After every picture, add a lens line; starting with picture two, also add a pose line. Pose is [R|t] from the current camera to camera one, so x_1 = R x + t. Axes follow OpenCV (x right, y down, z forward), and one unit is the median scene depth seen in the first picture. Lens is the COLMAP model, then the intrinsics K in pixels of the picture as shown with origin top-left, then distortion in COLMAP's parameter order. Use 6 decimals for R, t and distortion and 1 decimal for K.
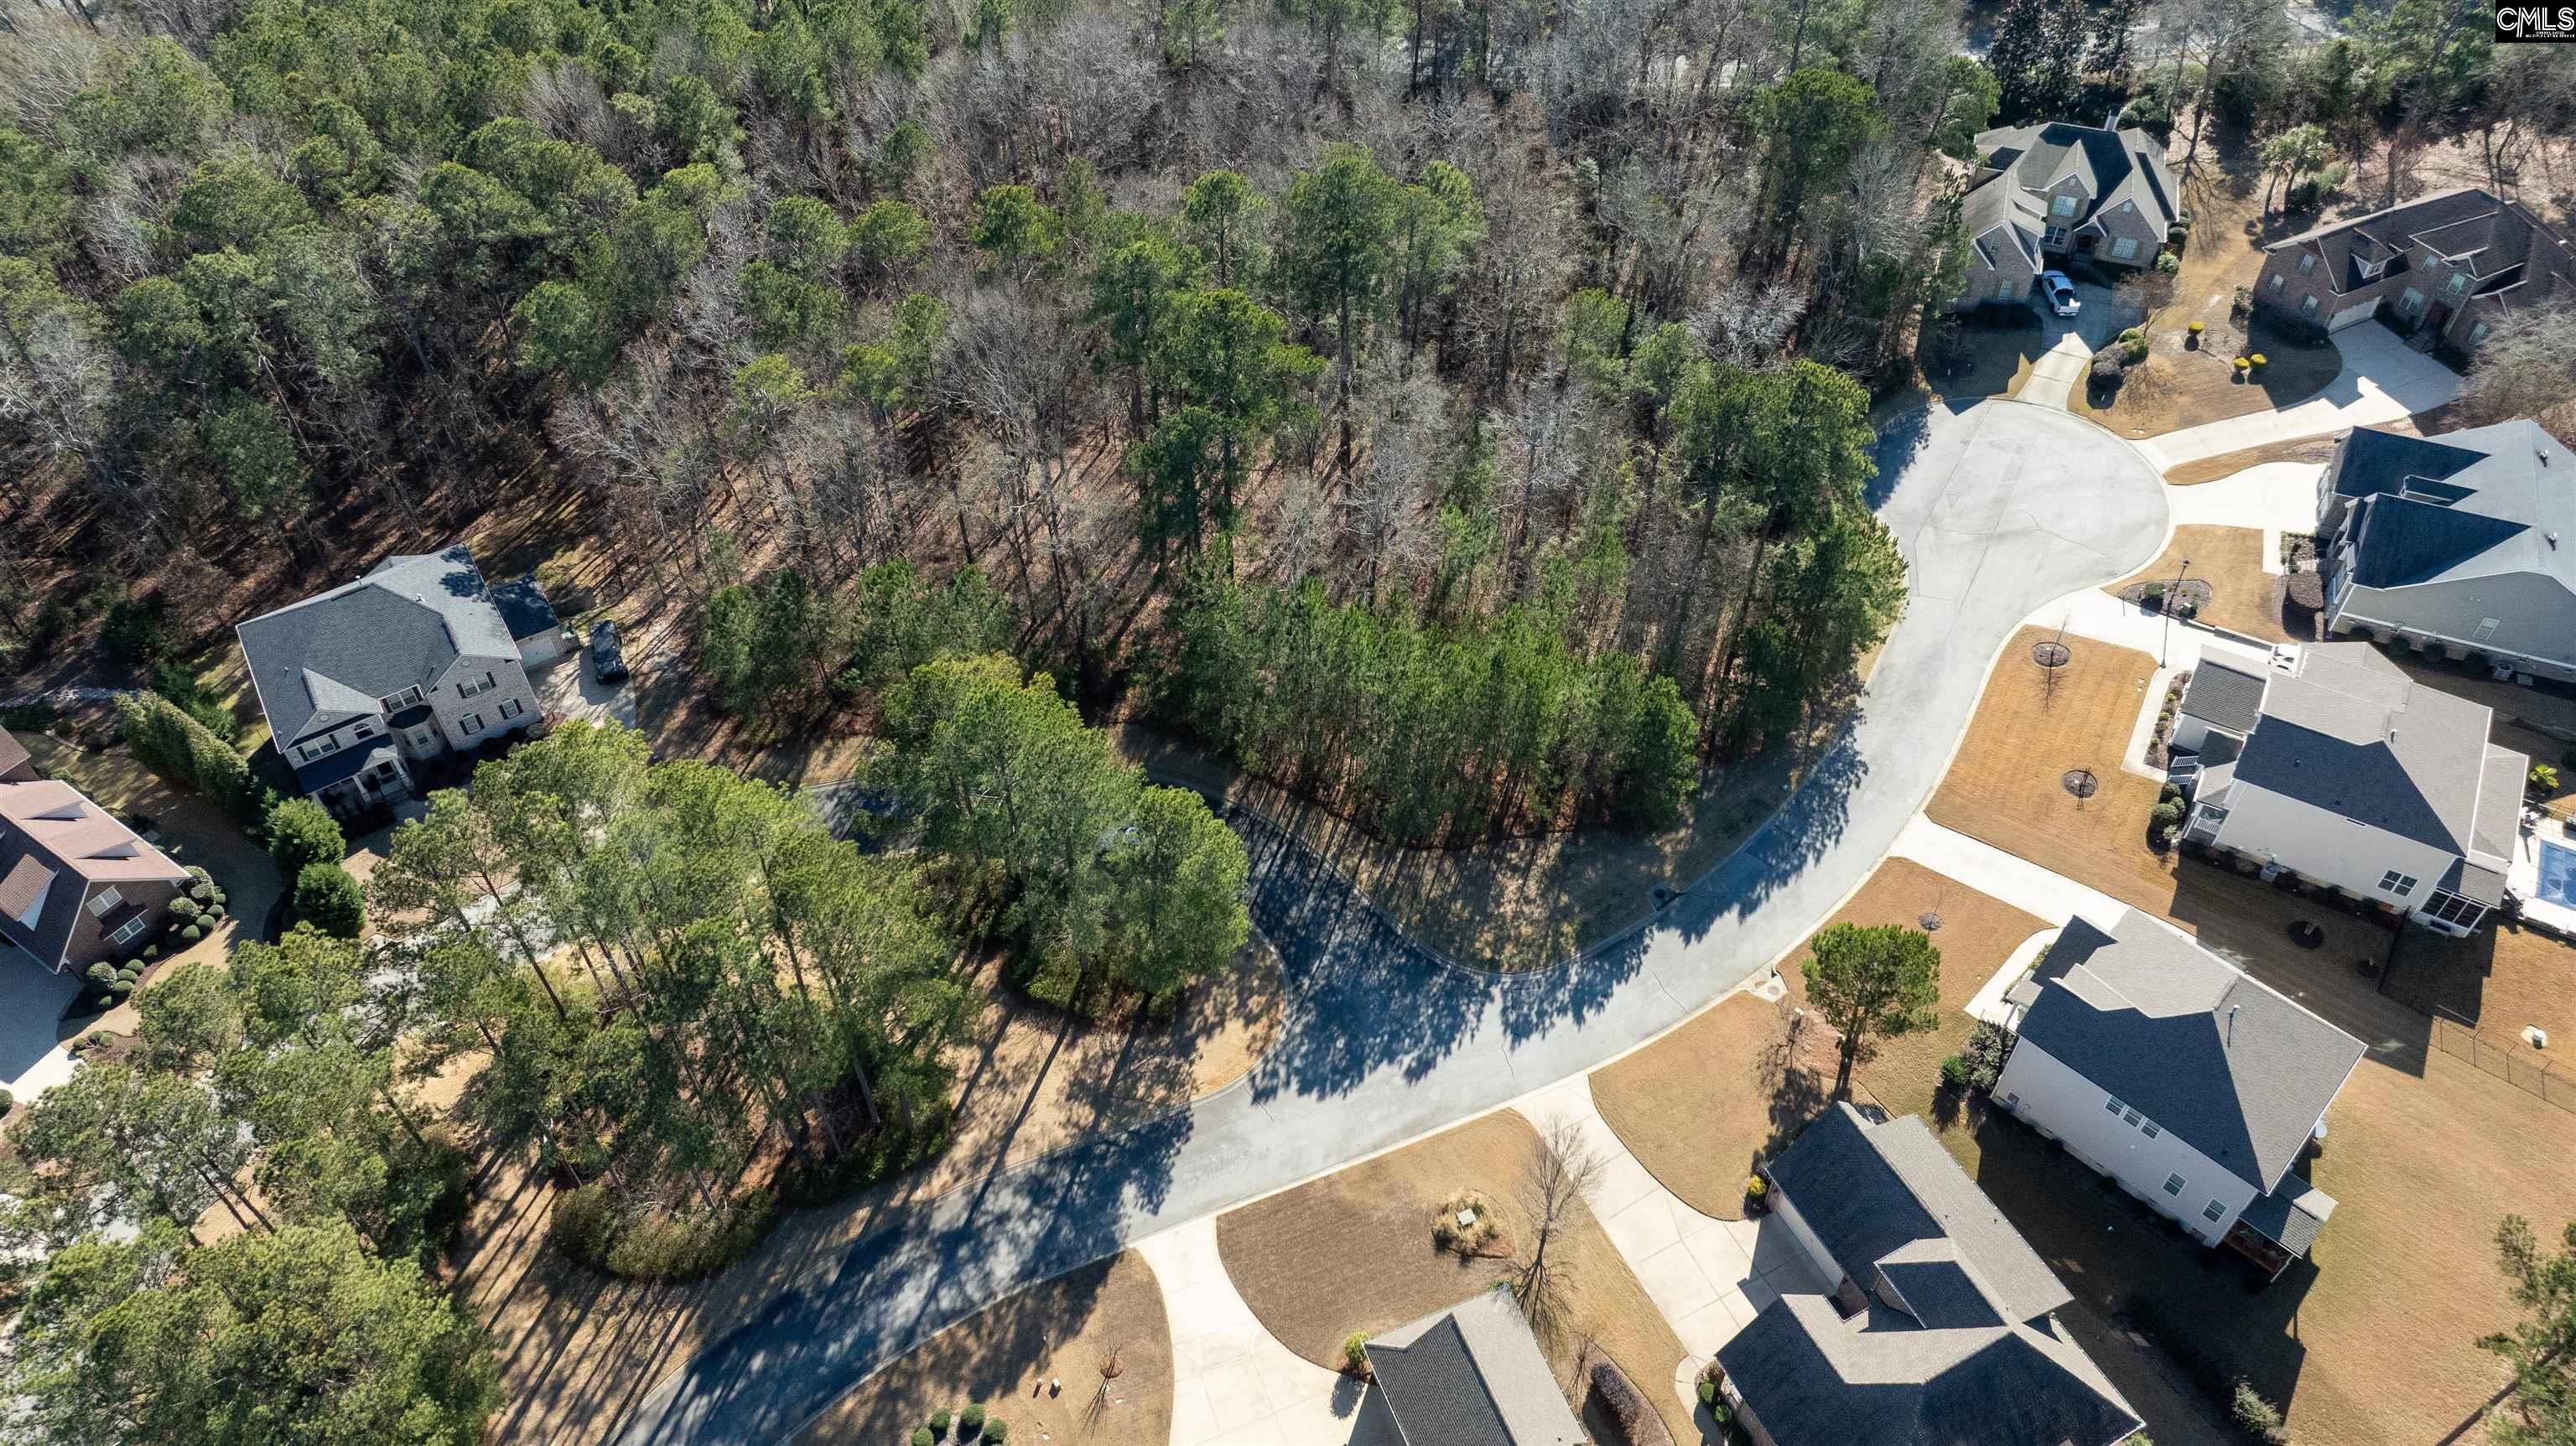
lens RADIAL K [[1895.5, 0, 1288.0], [0, 1895.5, 723.0], [0, 0, 1]] dist [-0.038369, 0.000856]
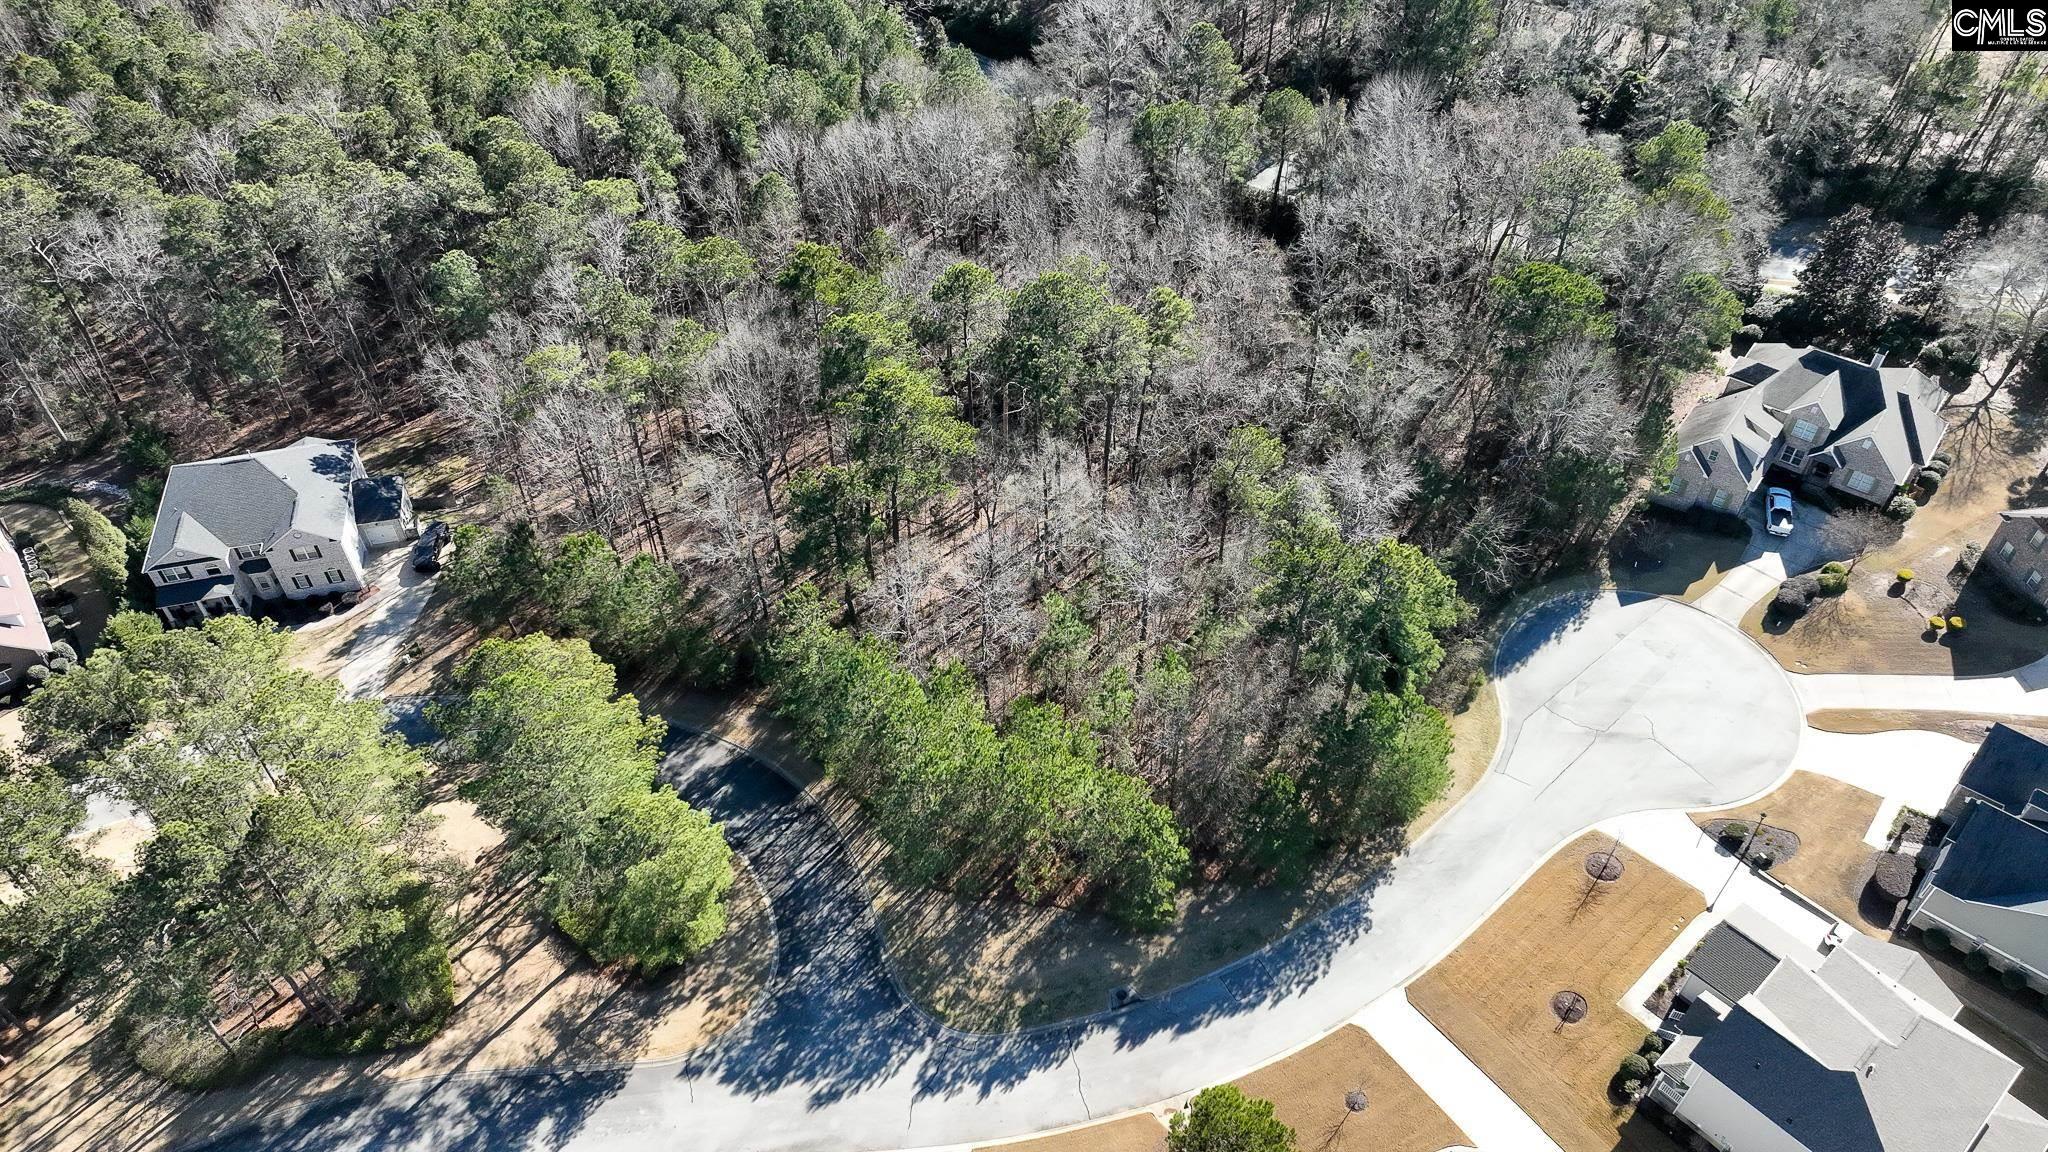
lens RADIAL K [[1467.2, 0, 1024.0], [0, 1467.2, 576.0], [0, 0, 1]] dist [-0.006719, -0.002663]
pose [[0.943928, 0.229264, -0.237568, 0.260699], [-0.234488, 0.972098, 0.006429, -0.121873], [0.232413, 0.049638, 0.971350, 0.142362]]
